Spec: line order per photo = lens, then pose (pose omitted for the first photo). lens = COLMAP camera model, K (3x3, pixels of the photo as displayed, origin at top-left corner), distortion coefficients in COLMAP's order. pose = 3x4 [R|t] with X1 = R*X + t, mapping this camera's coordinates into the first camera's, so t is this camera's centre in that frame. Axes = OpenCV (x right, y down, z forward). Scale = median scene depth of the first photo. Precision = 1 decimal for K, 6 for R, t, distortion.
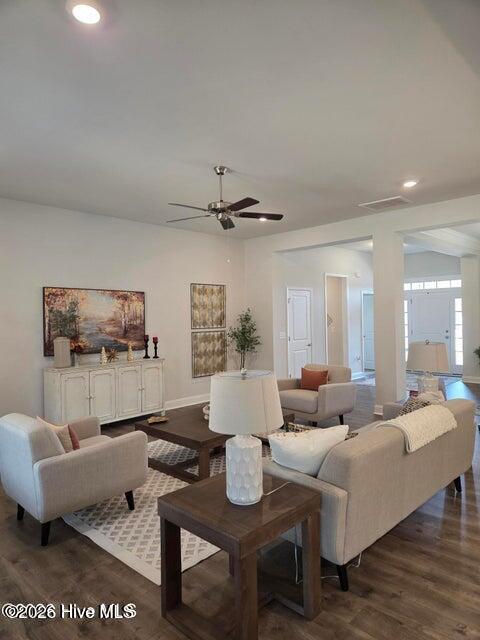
lens RADIAL K [[427.2, 0, 235.2], [0, 427.2, 319.1], [0, 0, 1]] dist [0.078911, -0.057962]
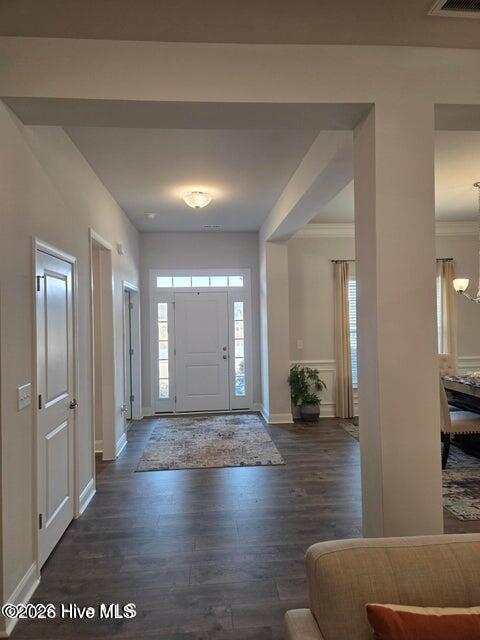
lens RADIAL K [[427.2, 0, 236.8], [0, 427.2, 315.6], [0, 0, 1]] dist [0.078911, -0.057962]
pose [[0.646119, 0.012322, 0.763137, -0.023093], [0.010058, 0.999645, -0.024657, -0.008120], [-0.763171, 0.023607, 0.645766, 0.538580]]
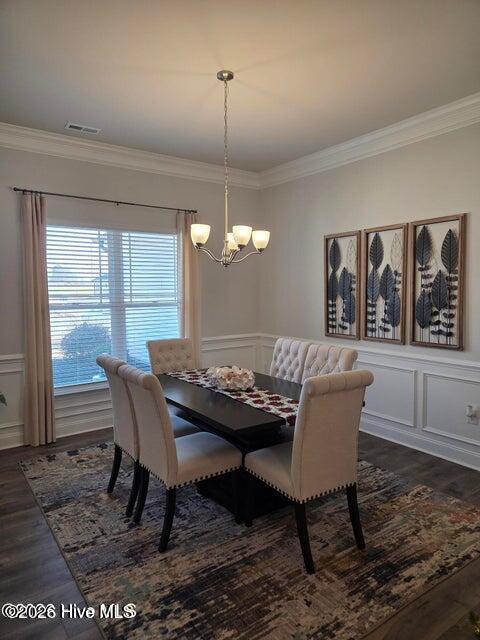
lens RADIAL K [[427.2, 0, 243.7], [0, 427.2, 314.0], [0, 0, 1]] dist [0.078911, -0.057962]
pose [[0.157212, -0.044369, 0.986568, 0.200489], [0.005249, 0.999014, 0.044092, -0.009283], [-0.987551, -0.001753, 0.157290, 0.579863]]
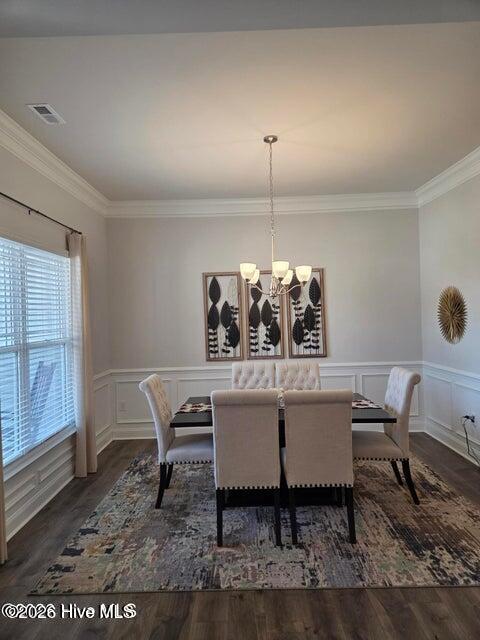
lens RADIAL K [[427.2, 0, 238.2], [0, 427.2, 315.0], [0, 0, 1]] dist [0.078911, -0.057962]
pose [[-0.702694, 0.034011, 0.710679, 0.271647], [0.039851, 0.999170, -0.008415, -0.014681], [-0.710376, 0.022408, -0.703466, 0.901480]]
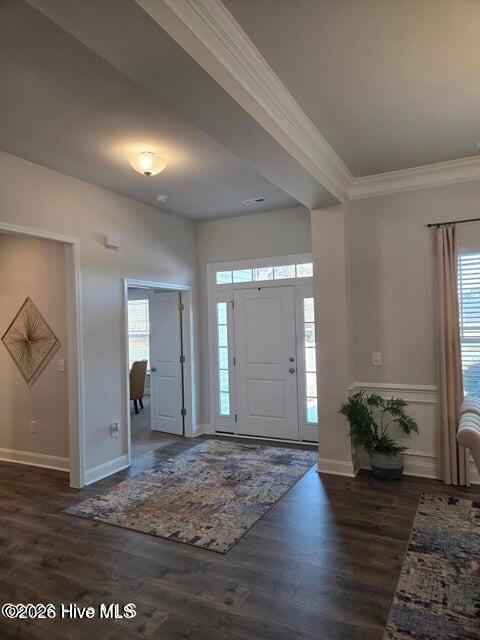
lens RADIAL K [[427.2, 0, 236.3], [0, 427.2, 319.1], [0, 0, 1]] dist [0.078911, -0.057962]
pose [[0.953670, -0.004980, 0.300813, 0.265330], [0.011917, 0.999704, -0.021229, -0.011351], [-0.300618, 0.023830, 0.953447, 0.516256]]
